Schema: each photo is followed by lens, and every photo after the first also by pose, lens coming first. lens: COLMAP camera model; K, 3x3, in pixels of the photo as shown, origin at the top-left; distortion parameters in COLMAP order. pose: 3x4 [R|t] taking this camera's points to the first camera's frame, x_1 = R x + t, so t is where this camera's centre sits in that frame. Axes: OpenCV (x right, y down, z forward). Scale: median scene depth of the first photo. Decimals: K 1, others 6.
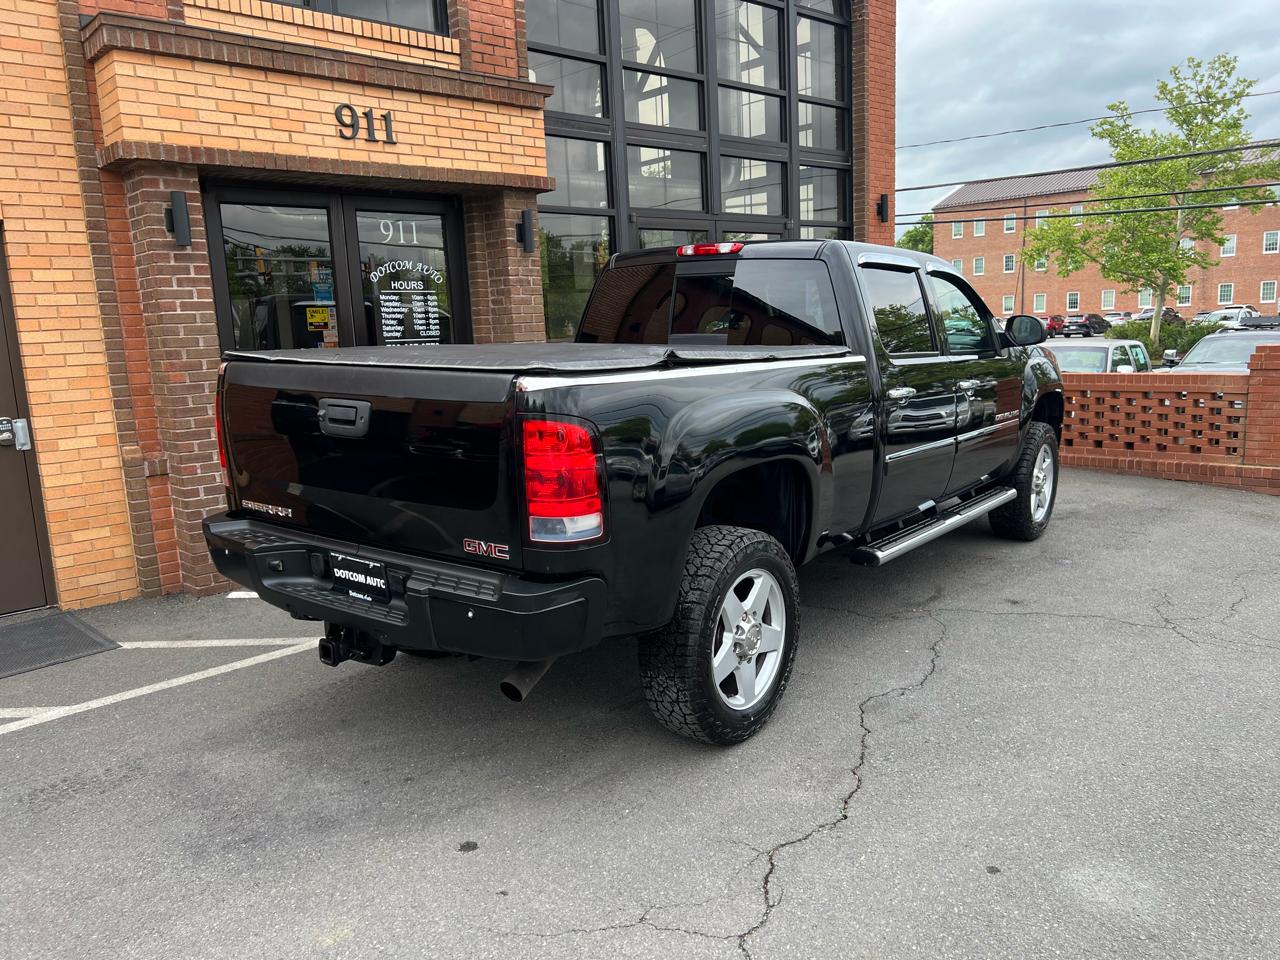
lens RADIAL K [[950.5, 0, 640.0], [0, 950.5, 480.0], [0, 0, 1]] dist [0.049669, -0.054020]
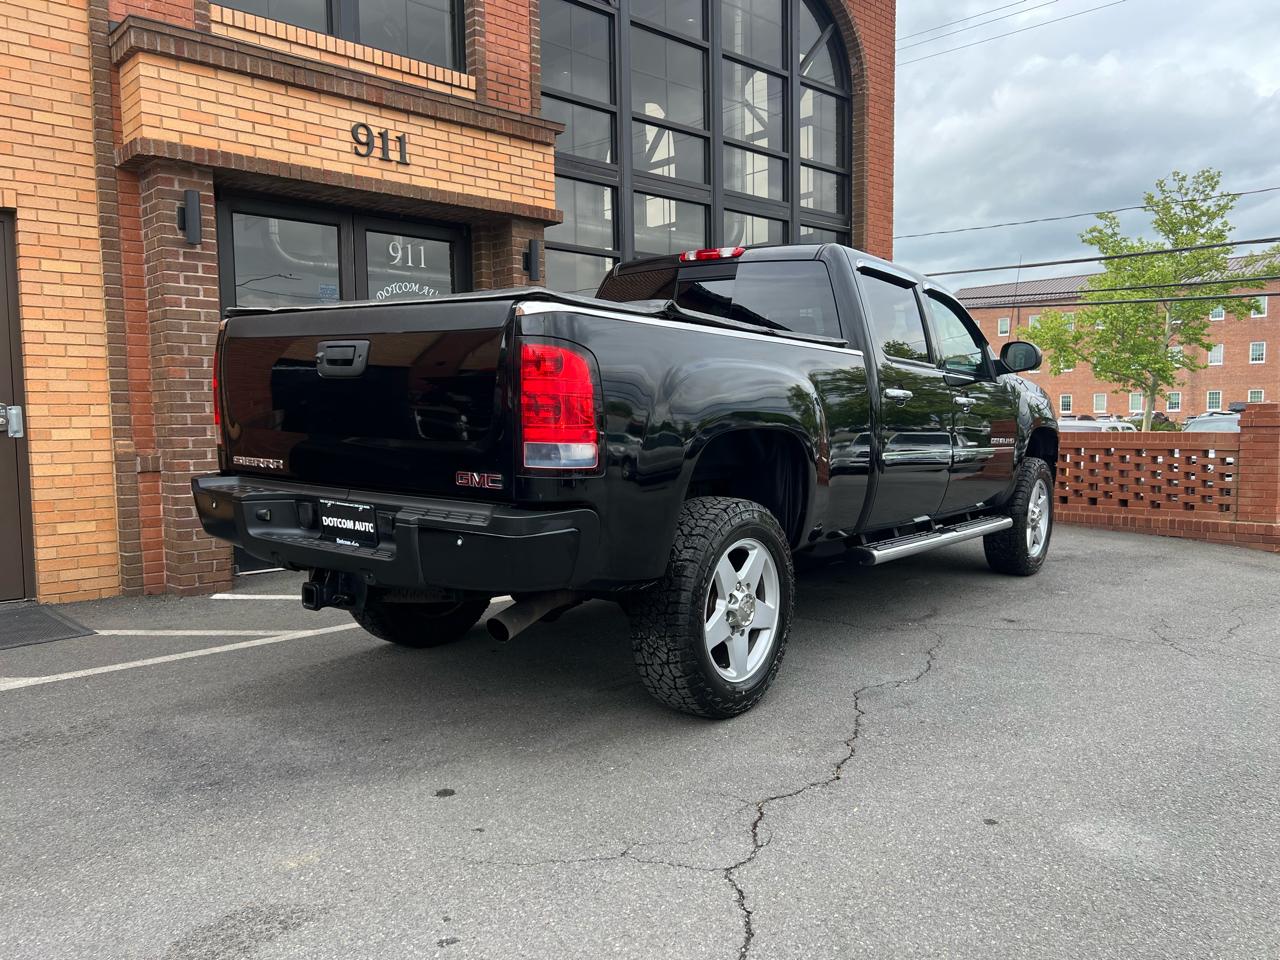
lens RADIAL K [[950.3, 0, 649.7], [0, 950.3, 480.0], [0, 0, 1]] dist [0.046014, -0.048507]
pose [[0.999424, 0.031922, 0.011494, 0.002031], [-0.030683, 0.994965, -0.095412, 0.075549], [-0.014482, 0.095004, 0.995372, 0.007348]]
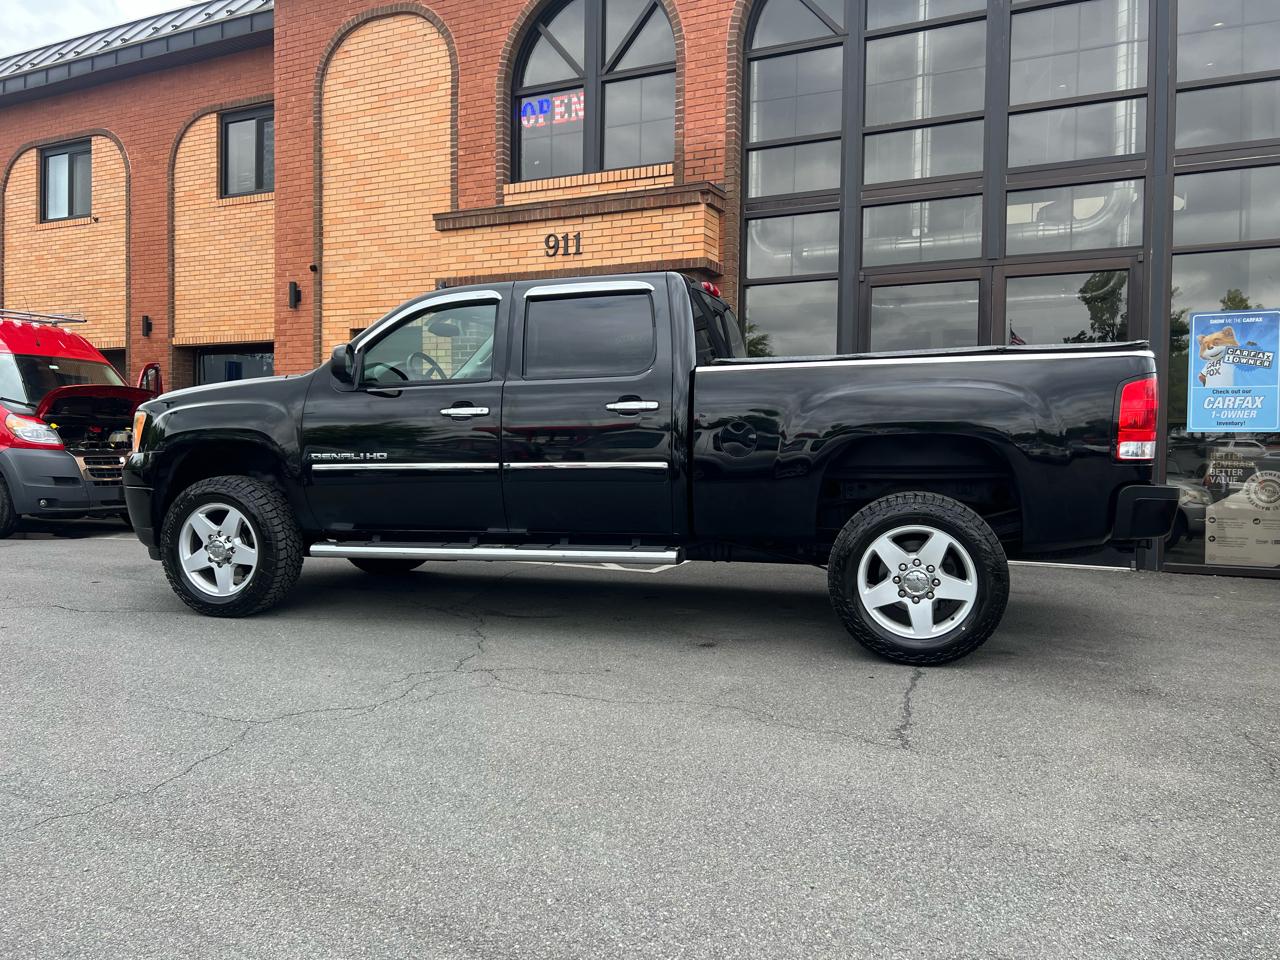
lens RADIAL K [[950.8, 0, 643.3], [0, 950.8, 474.3], [0, 0, 1]] dist [0.051743, -0.057374]
pose [[0.357576, 0.074053, -0.930943, 1.137474], [-0.186604, 0.982414, 0.006473, -0.053817], [0.915051, 0.171403, 0.365106, 0.626341]]
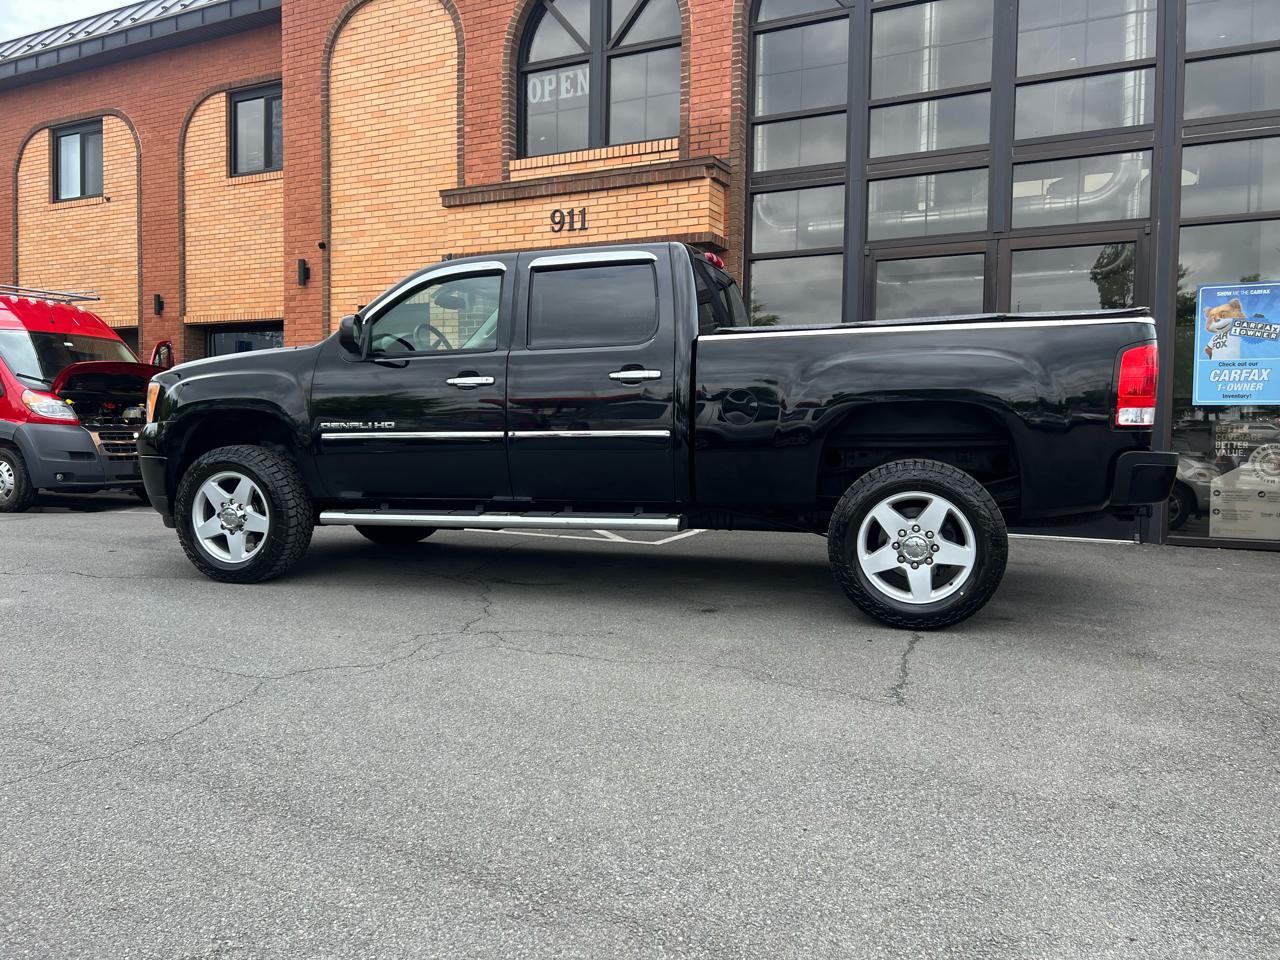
lens RADIAL K [[951.1, 0, 634.1], [0, 951.1, 473.4], [0, 0, 1]] dist [0.048163, -0.051207]
pose [[0.341000, 0.090459, -0.935701, 1.150204], [-0.187348, 0.981932, 0.026653, -0.042638], [0.921206, 0.166213, 0.351786, 0.628208]]
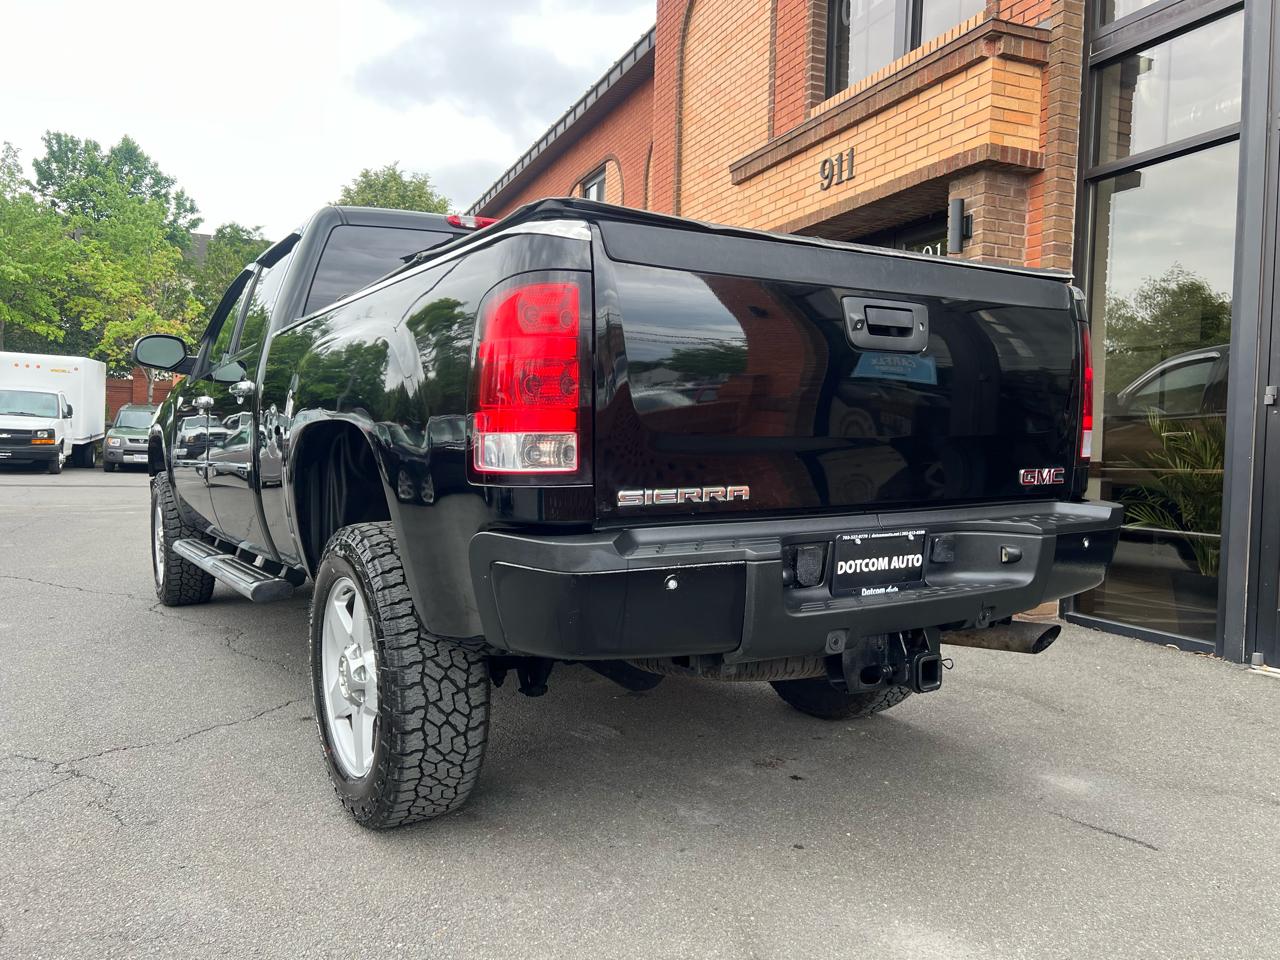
lens RADIAL K [[950.5, 0, 640.0], [0, 950.5, 480.0], [0, 0, 1]] dist [0.049669, -0.054020]
pose [[-0.348002, 0.070606, -0.934831, 0.796352], [-0.169852, 0.975909, 0.136938, -0.140264], [0.921979, 0.206438, -0.327626, 1.198315]]
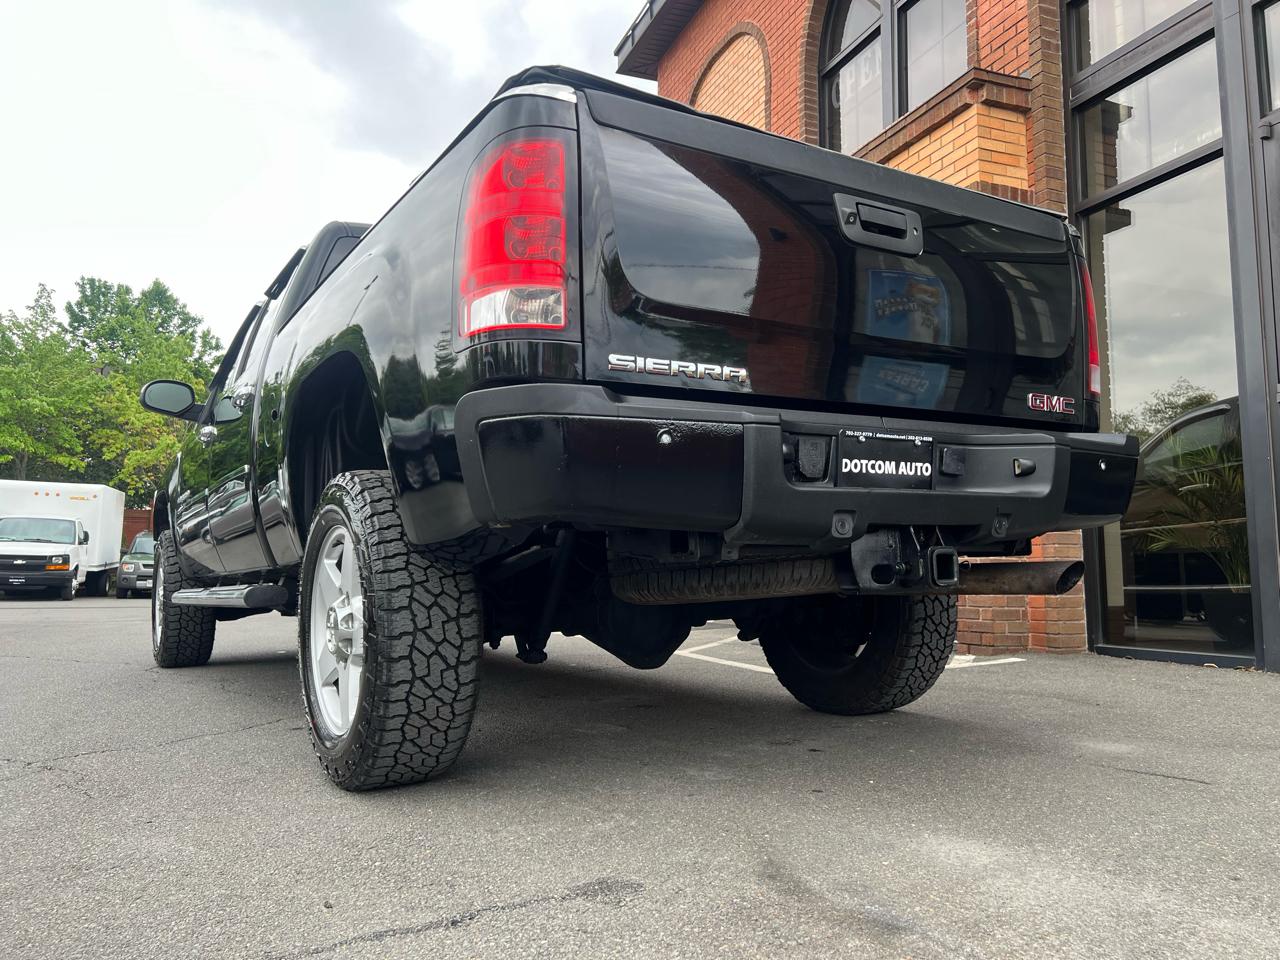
lens RADIAL K [[950.8, 0, 643.3], [0, 950.8, 474.3], [0, 0, 1]] dist [0.051743, -0.057374]
pose [[-0.359471, -0.055597, -0.931499, 0.783826], [-0.146898, 0.989149, -0.002349, -0.058085], [0.921521, 0.135990, -0.363737, 1.215355]]
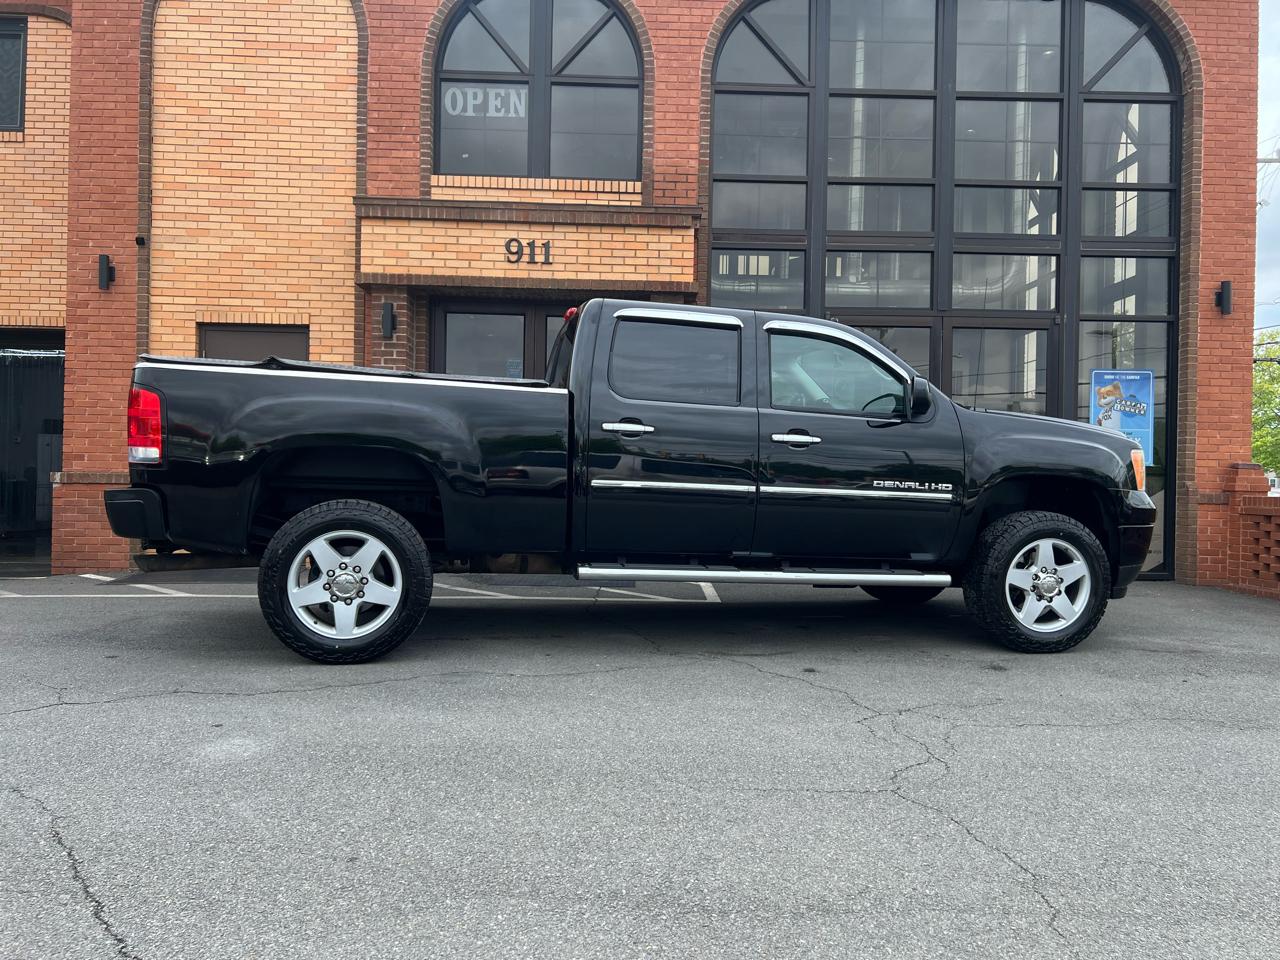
lens RADIAL K [[950.5, 0, 640.0], [0, 950.5, 480.0], [0, 0, 1]] dist [0.049669, -0.054020]
pose [[0.746559, 0.059696, -0.662636, 0.733652], [-0.164018, 0.981741, -0.096348, 0.050011], [0.644785, 0.180614, 0.742719, 0.155284]]
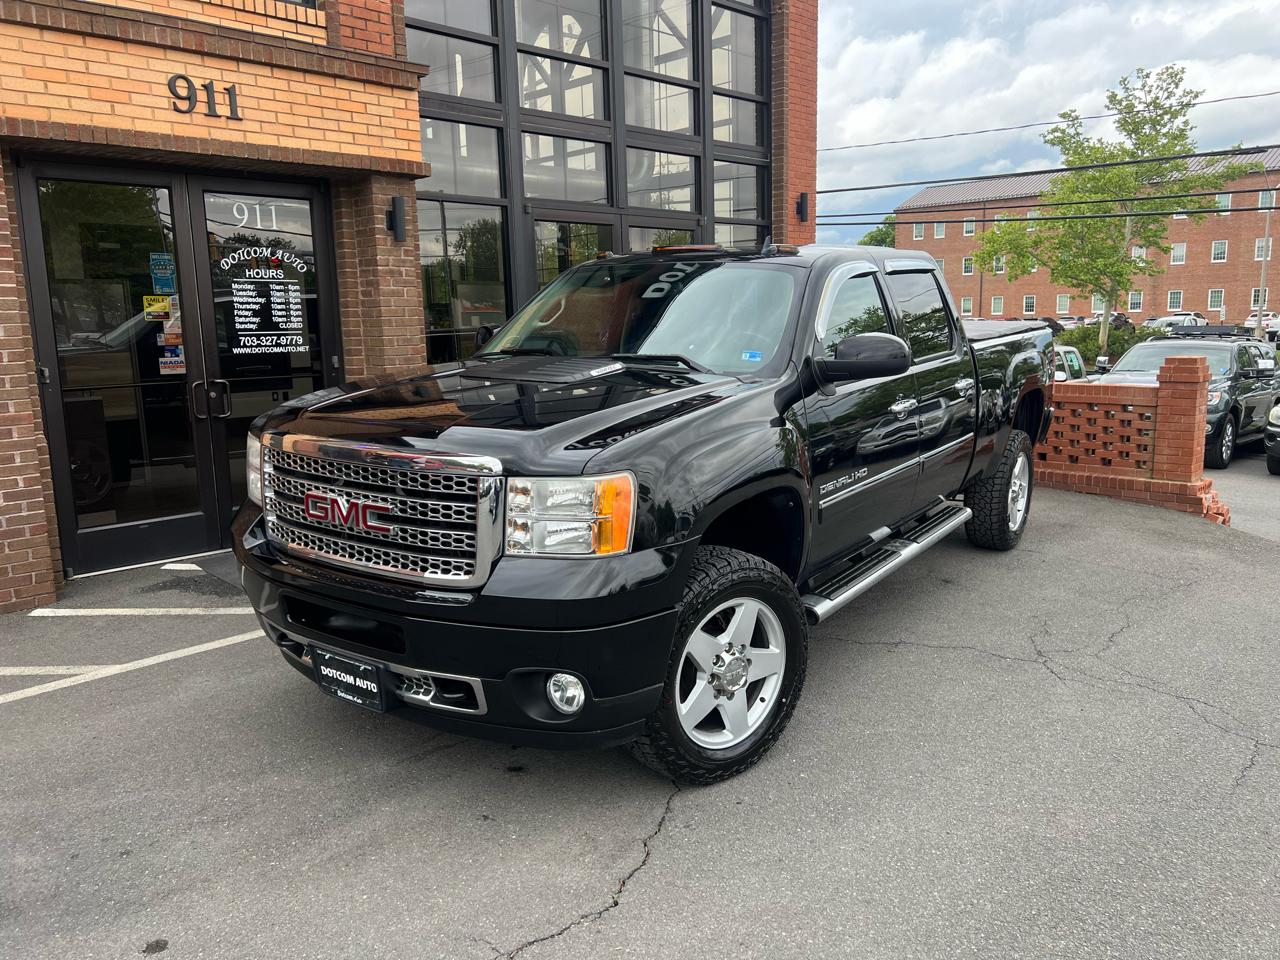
lens RADIAL K [[949.8, 0, 647.2], [0, 949.8, 464.7], [0, 0, 1]] dist [0.052616, -0.058043]
pose [[0.998955, 0.015646, 0.042951, 0.100024], [-0.015255, 0.999839, -0.009429, -0.017946], [-0.043091, 0.008764, 0.999033, 0.066715]]
